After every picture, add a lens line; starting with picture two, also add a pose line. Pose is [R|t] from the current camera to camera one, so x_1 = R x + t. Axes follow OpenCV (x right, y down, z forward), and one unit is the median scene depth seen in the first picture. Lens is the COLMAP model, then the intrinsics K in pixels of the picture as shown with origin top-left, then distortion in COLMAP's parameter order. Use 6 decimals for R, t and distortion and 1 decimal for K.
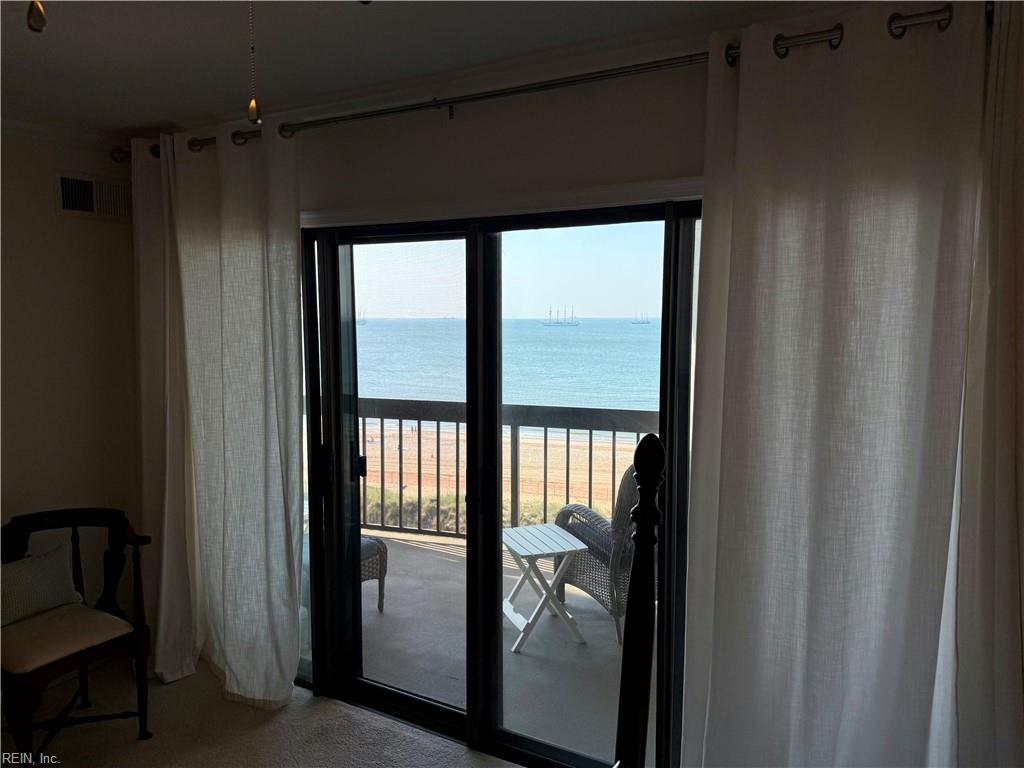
lens RADIAL K [[709.0, 0, 517.0], [0, 709.0, 380.5], [0, 0, 1]] dist [0.076408, -0.066940]
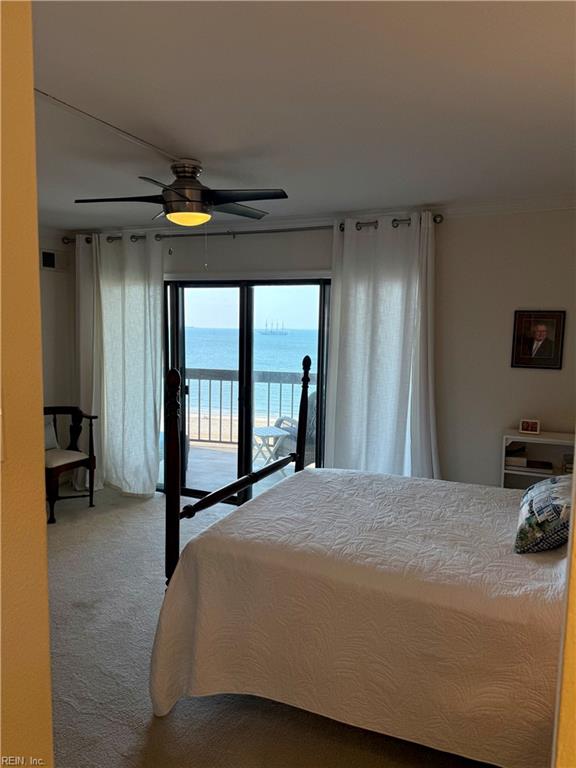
lens RADIAL K [[531.7, 0, 304.0], [0, 531.7, 393.3], [0, 0, 1]] dist [0.076408, -0.066940]
pose [[0.992854, 0.003787, 0.119278, -0.060291], [-0.007558, 0.999485, 0.031181, 0.083138], [-0.119099, -0.031859, 0.992371, -0.714917]]
